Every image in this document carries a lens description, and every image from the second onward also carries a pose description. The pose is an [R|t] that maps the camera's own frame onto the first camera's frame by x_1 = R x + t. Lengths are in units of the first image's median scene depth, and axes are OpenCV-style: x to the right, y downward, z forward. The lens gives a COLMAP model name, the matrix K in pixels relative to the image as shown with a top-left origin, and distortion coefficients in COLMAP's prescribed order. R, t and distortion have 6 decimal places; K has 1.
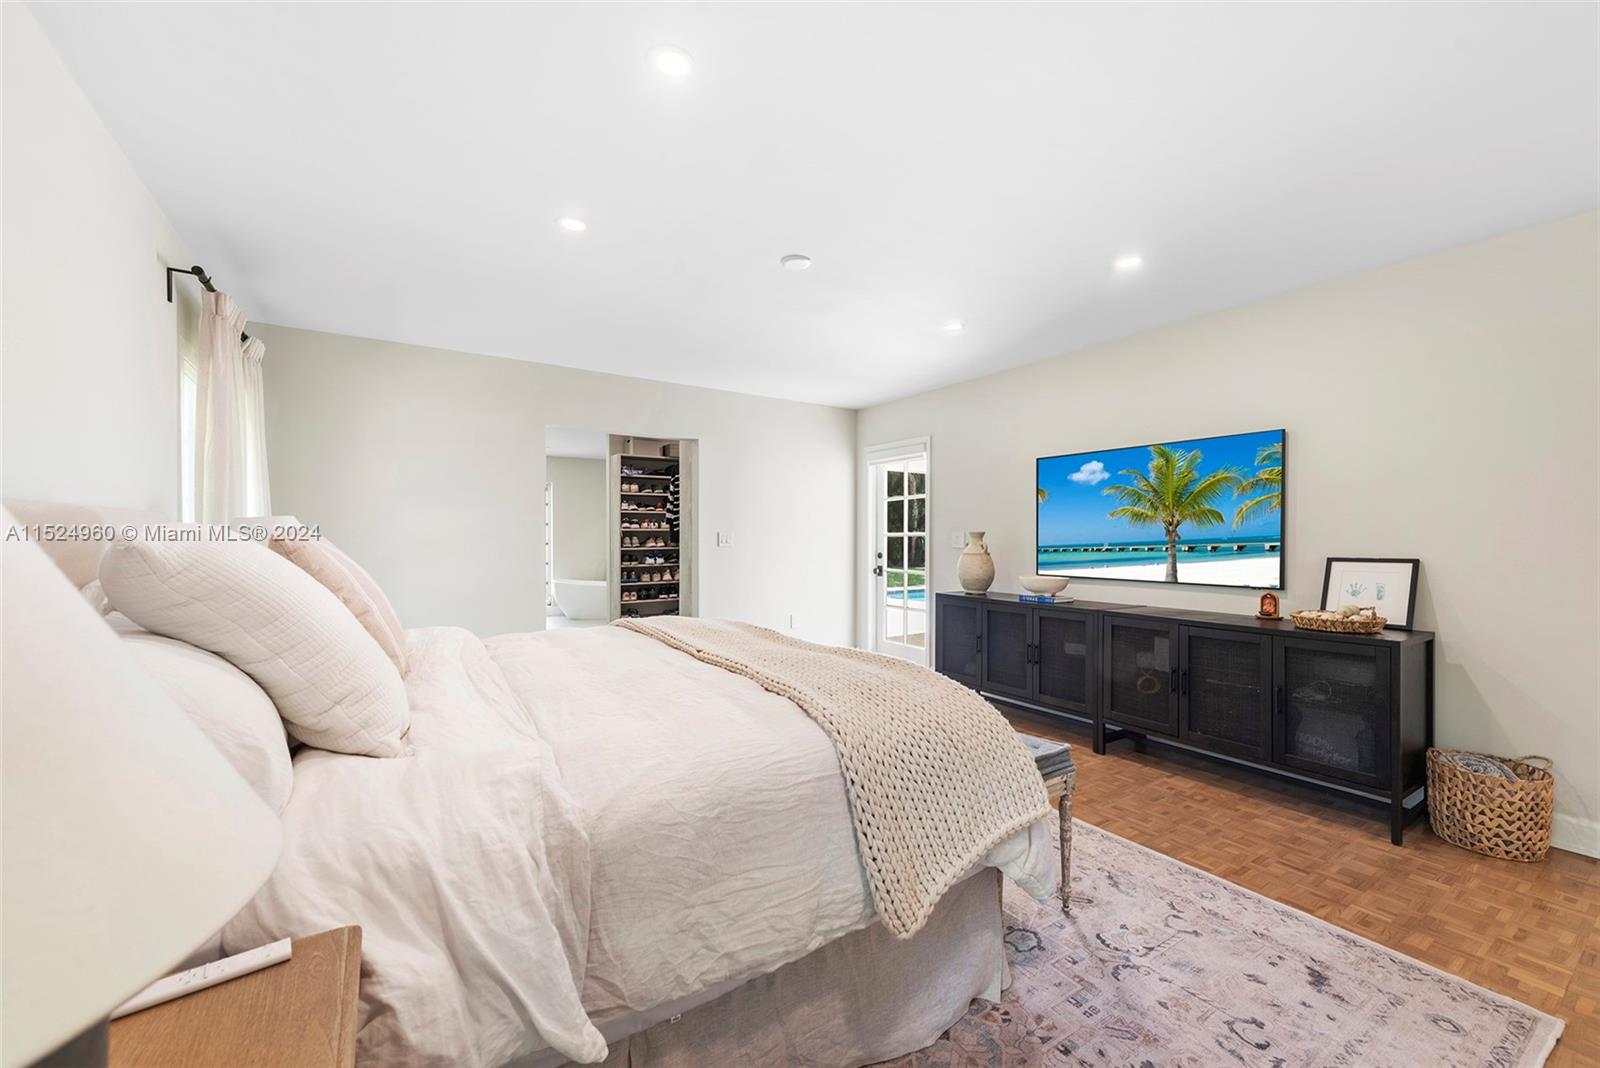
lens RADIAL K [[627.4, 0, 796.9], [0, 627.4, 539.3], [0, 0, 1]] dist [0.017379, -0.007547]
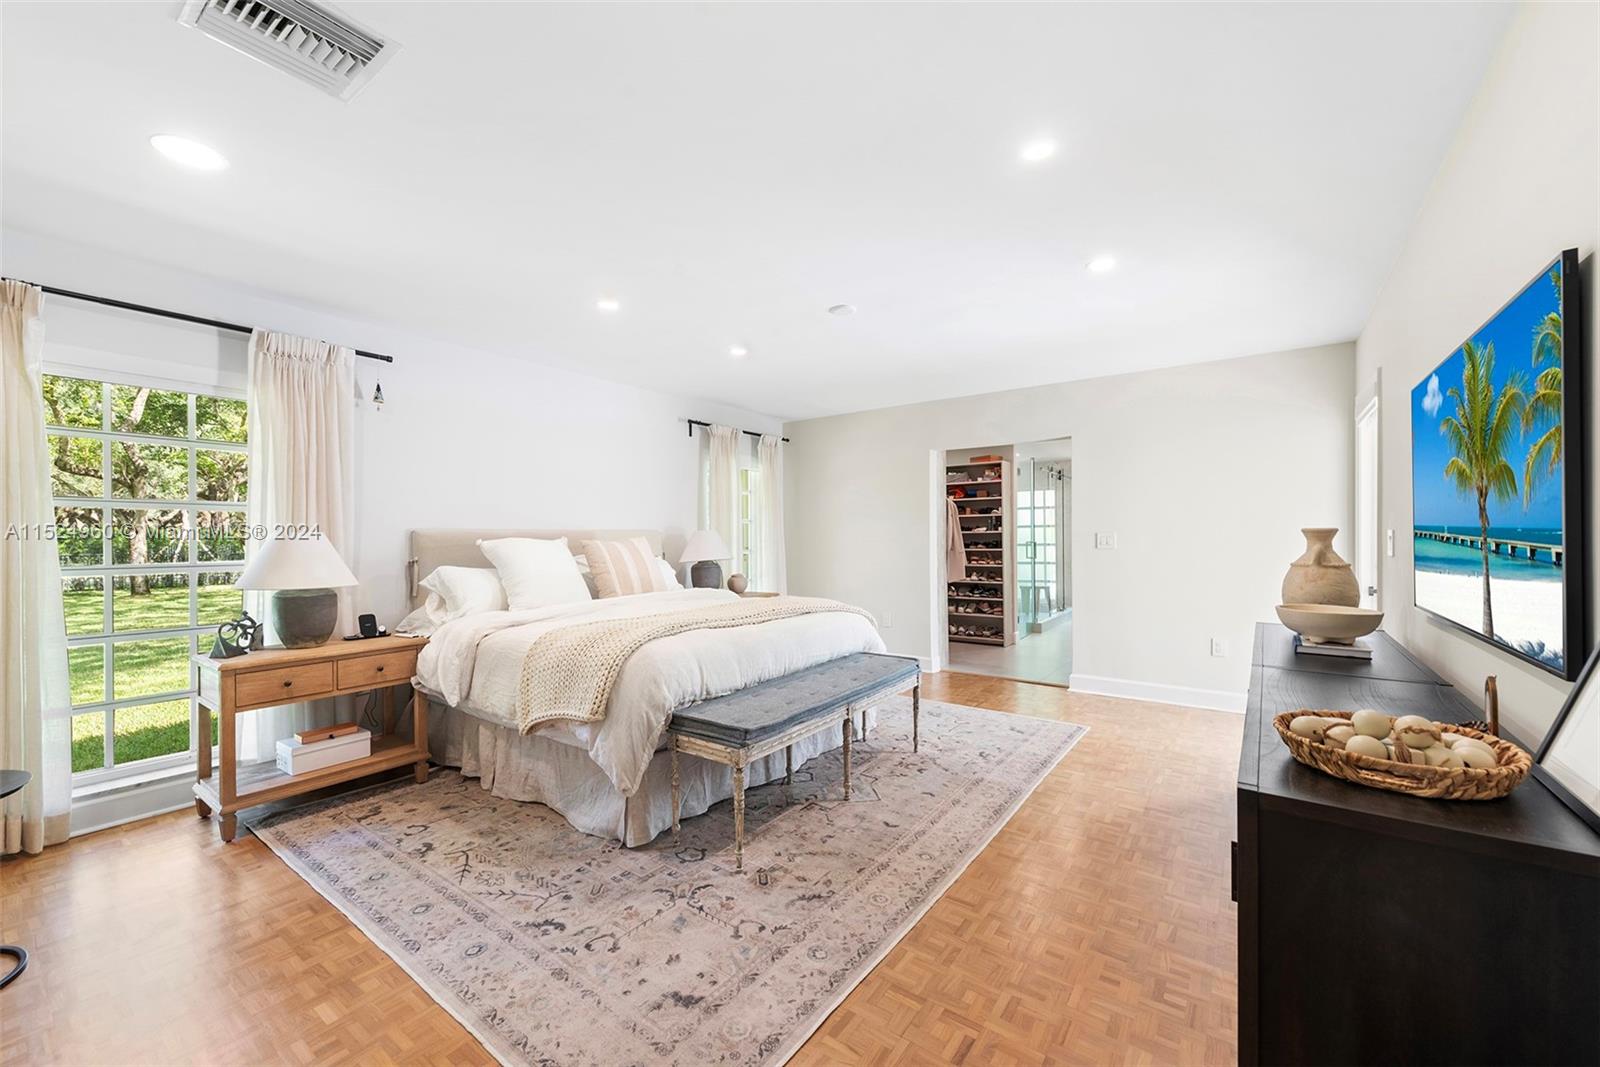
lens RADIAL K [[627.4, 0, 796.9], [0, 627.4, 538.8], [0, 0, 1]] dist [0.017379, -0.007547]
pose [[0.350868, -0.004027, -0.936416, 0.919127], [0.001715, 0.999992, -0.003658, -0.002147], [0.936423, -0.000322, 0.350872, 0.423543]]
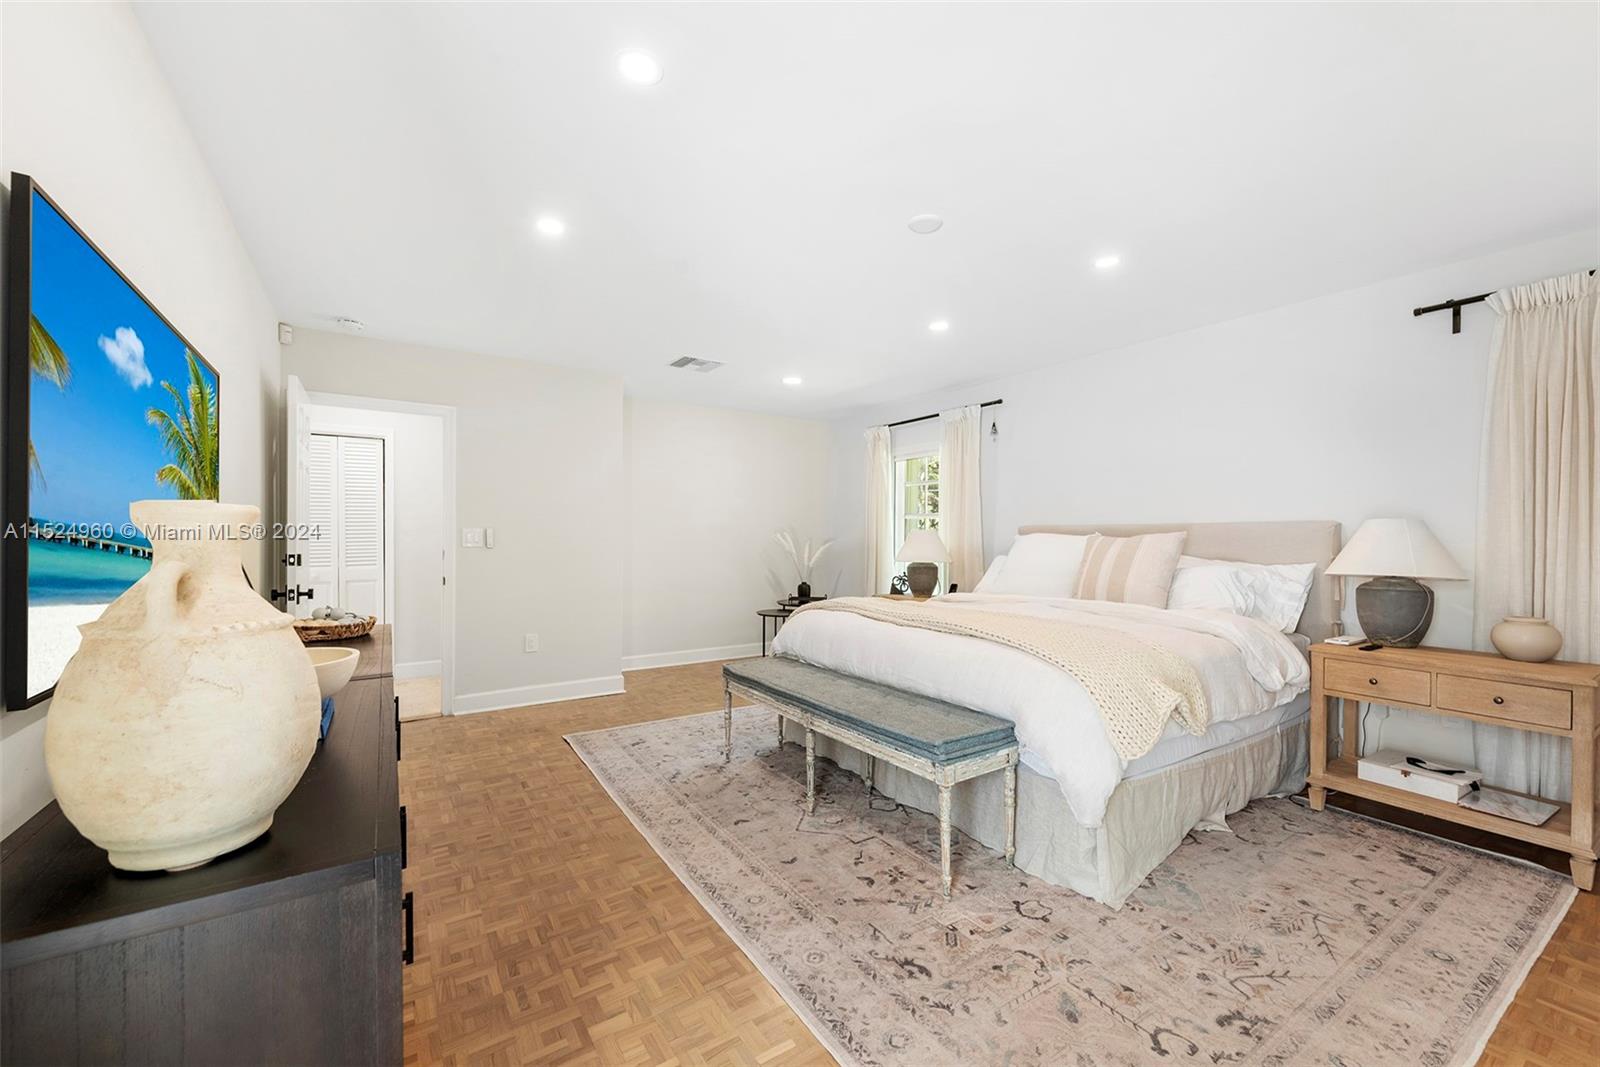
lens RADIAL K [[635.3, 0, 801.8], [0, 635.3, 534.6], [0, 0, 1]] dist [0.014409, -0.003934]
pose [[-0.999991, -0.004005, -0.001345, 0.142244], [-0.004012, 0.999975, 0.005835, -0.011260], [0.001321, 0.005840, -0.999982, 1.611960]]
